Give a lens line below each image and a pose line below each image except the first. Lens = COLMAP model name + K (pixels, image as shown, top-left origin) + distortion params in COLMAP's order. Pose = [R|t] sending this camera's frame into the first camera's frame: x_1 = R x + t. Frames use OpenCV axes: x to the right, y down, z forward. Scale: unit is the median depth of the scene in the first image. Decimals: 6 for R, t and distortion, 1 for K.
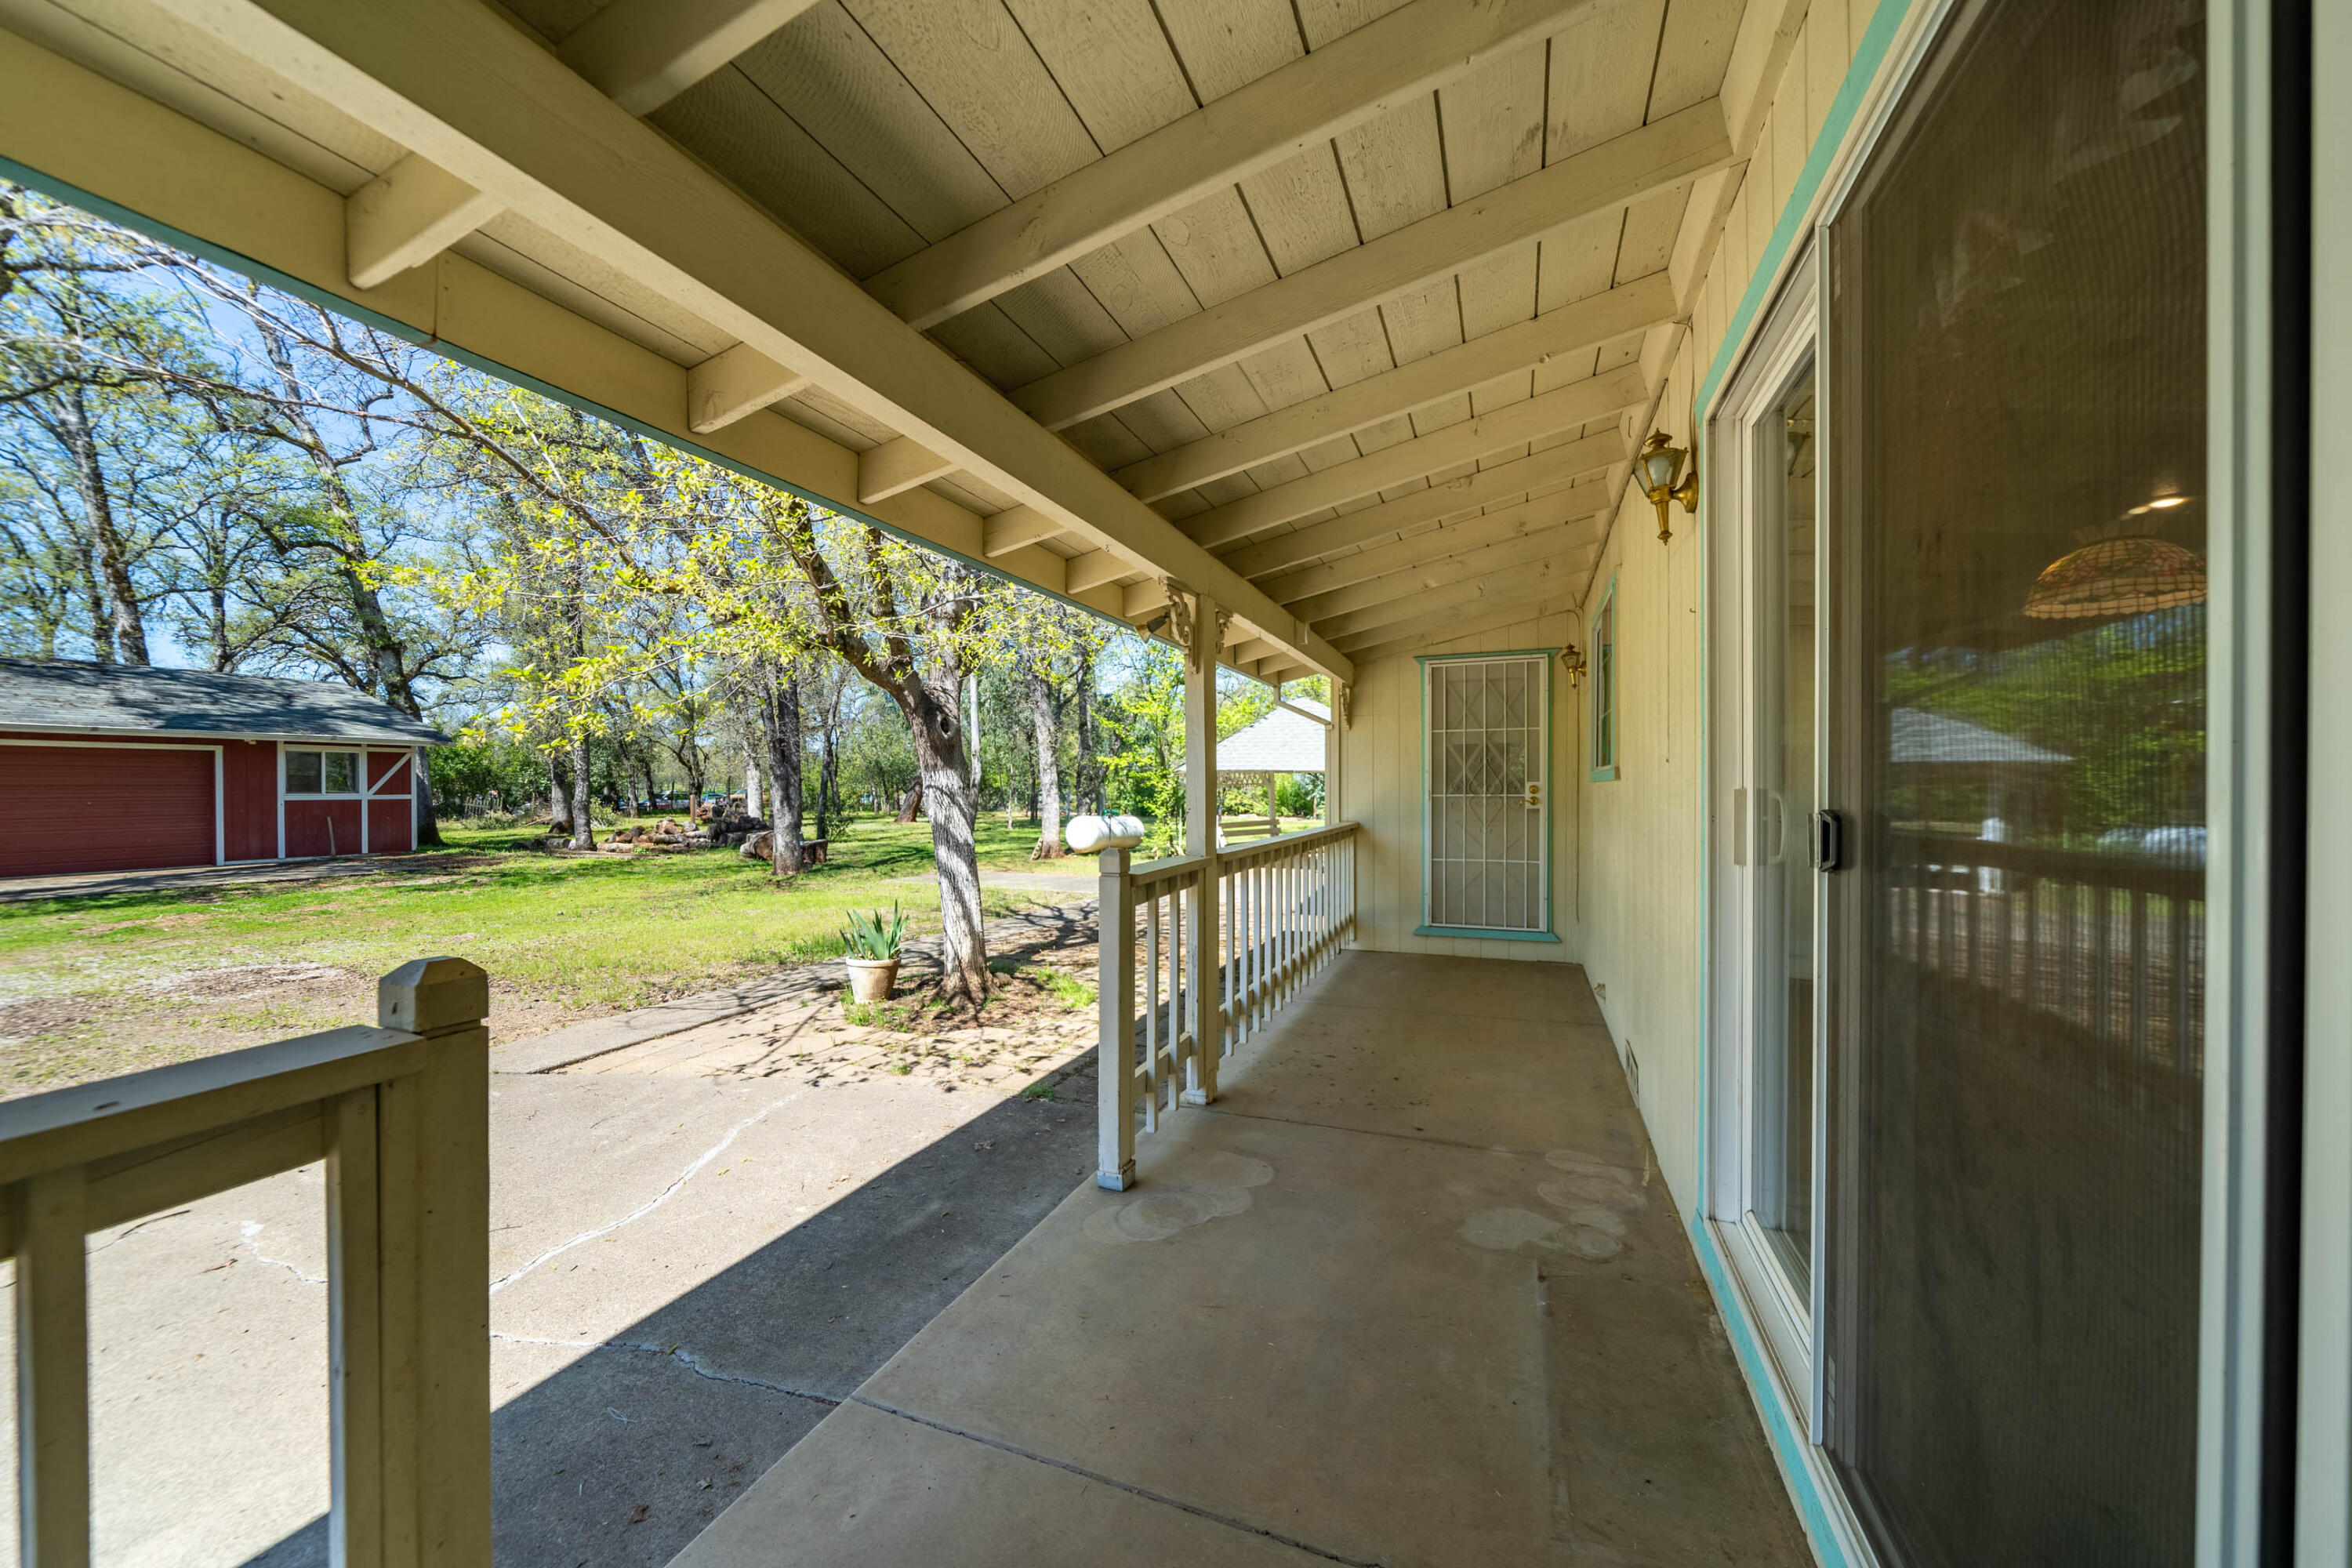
lens RADIAL K [[867.0, 0, 1171.6], [0, 867.0, 793.4], [0, 0, 1]] dist [-0.000469, 0.000091]
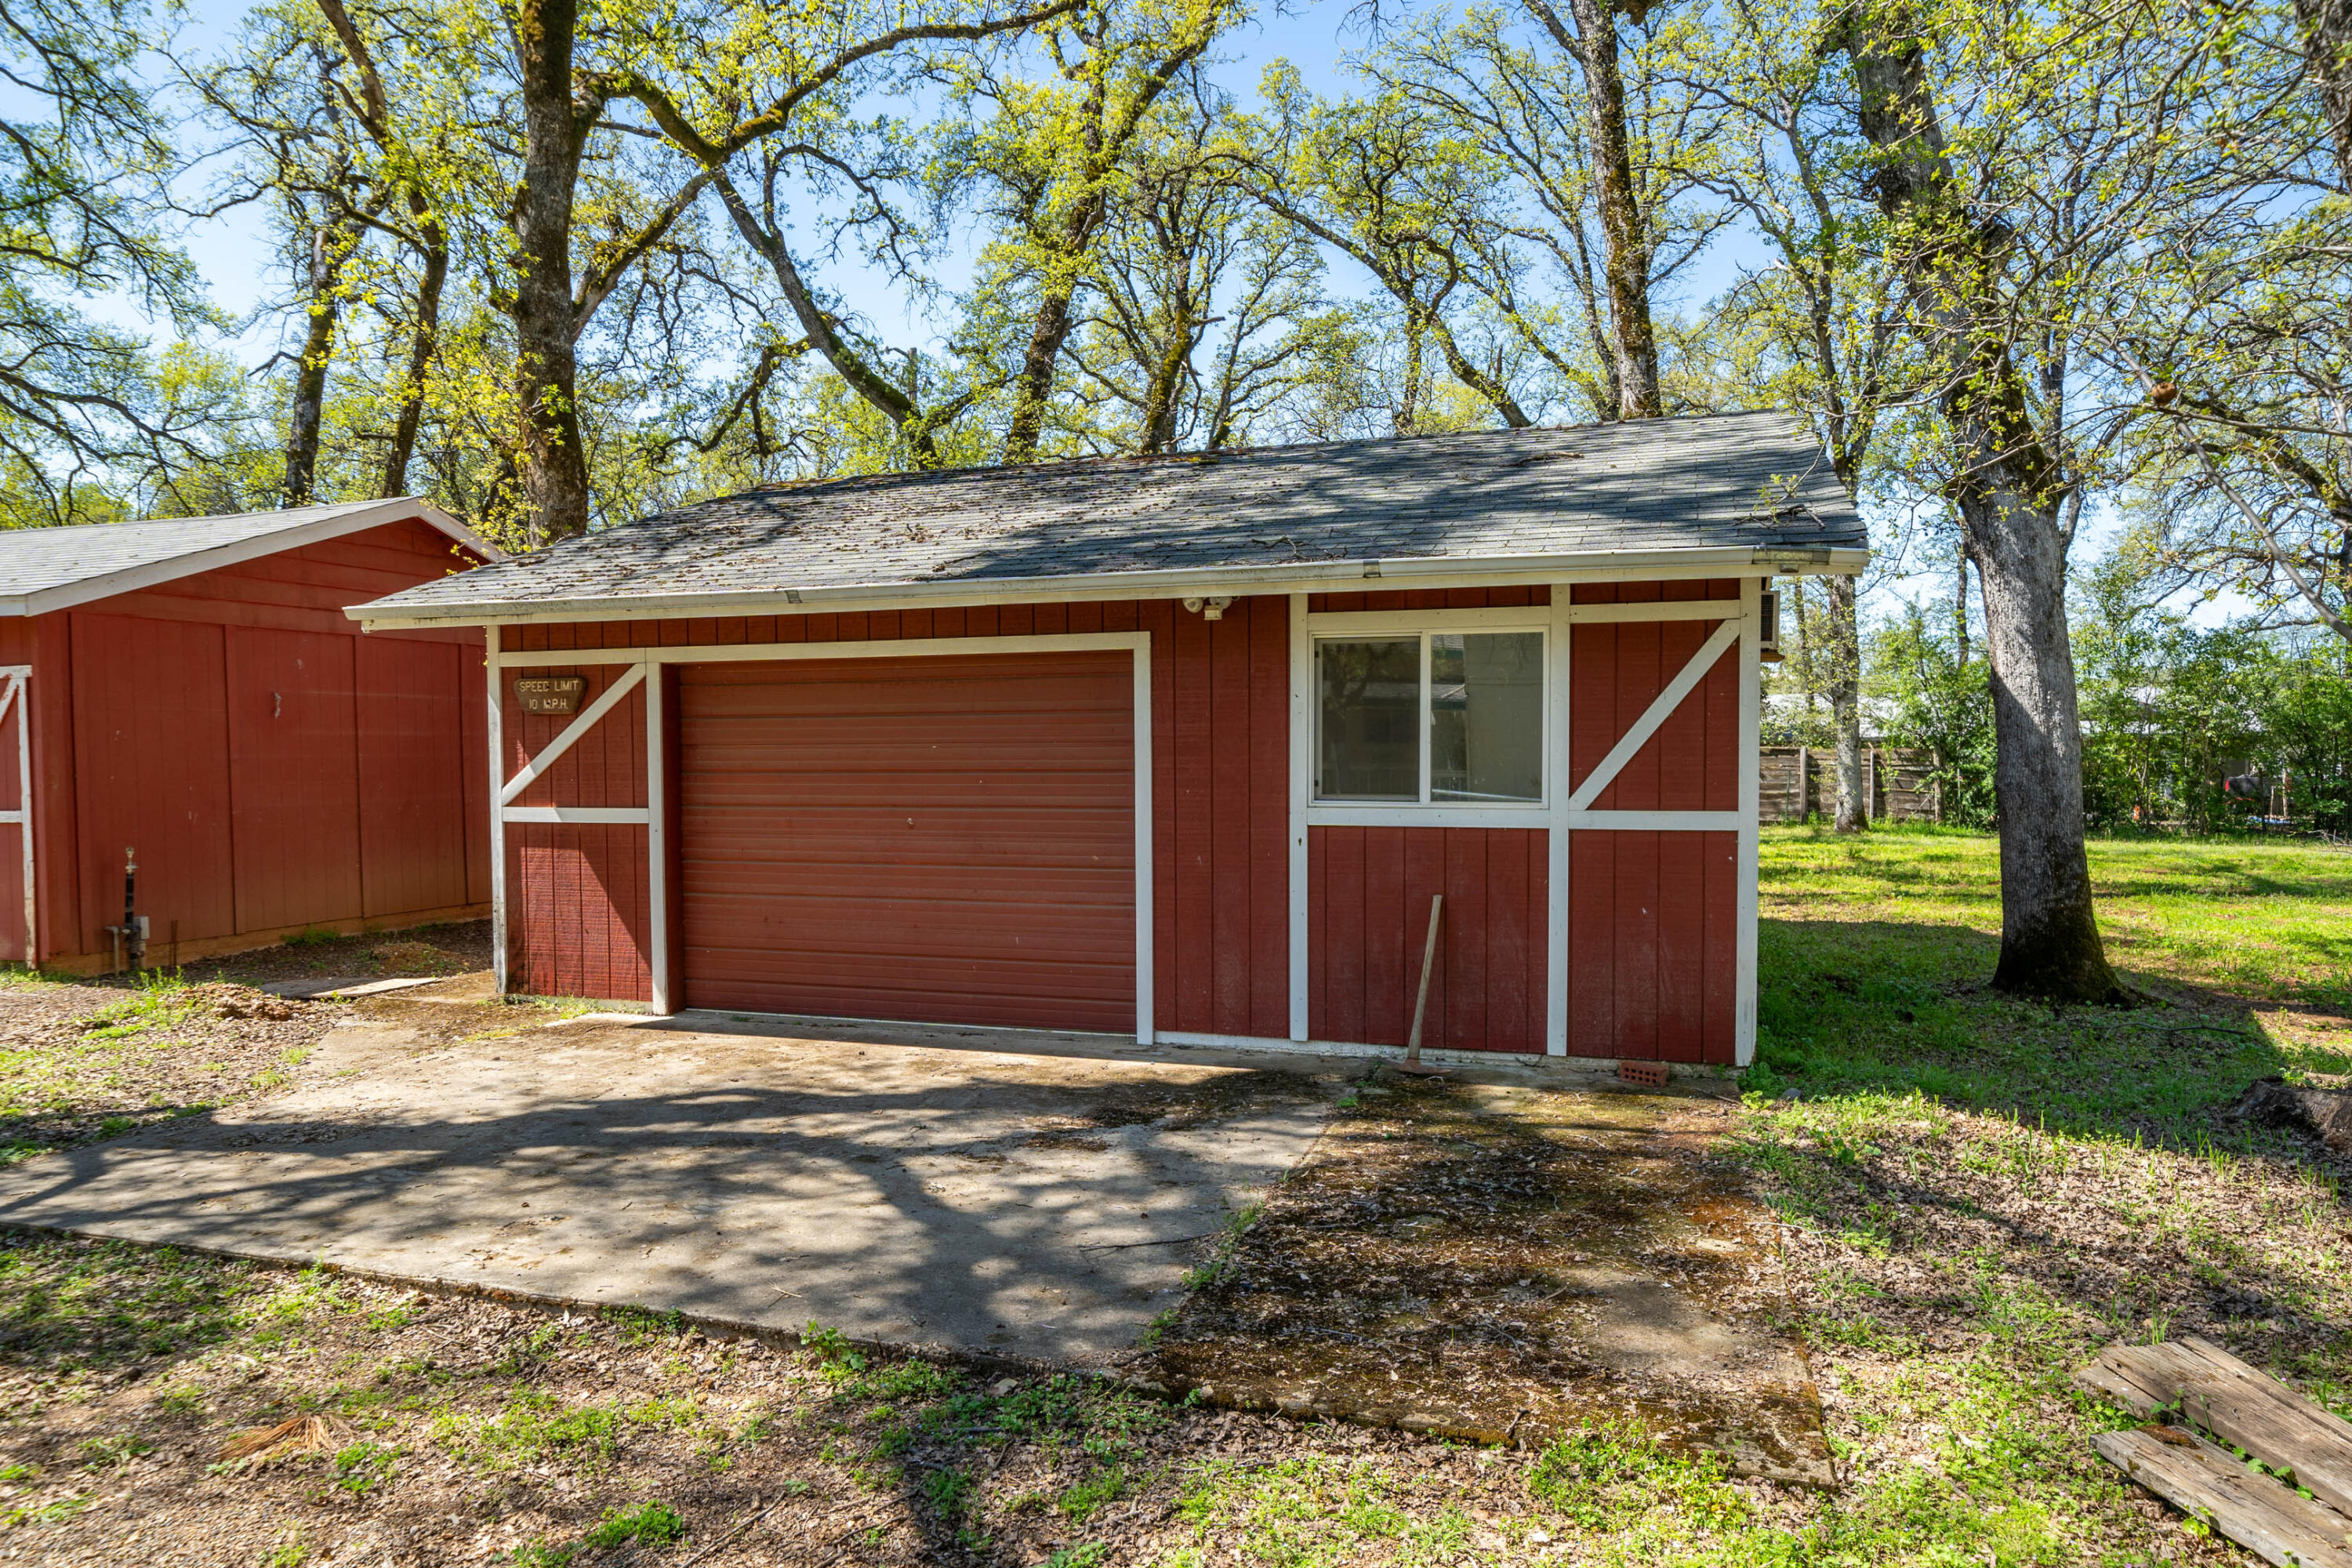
lens RADIAL K [[1459.8, 0, 1175.1], [0, 1459.8, 801.8], [0, 0, 1]] dist [0.000751, 0.000882]
pose [[0.064293, 0.043664, -0.996975, -0.534662], [-0.000441, 0.999043, 0.043726, -0.016864], [0.997931, -0.002372, 0.064251, 0.849104]]
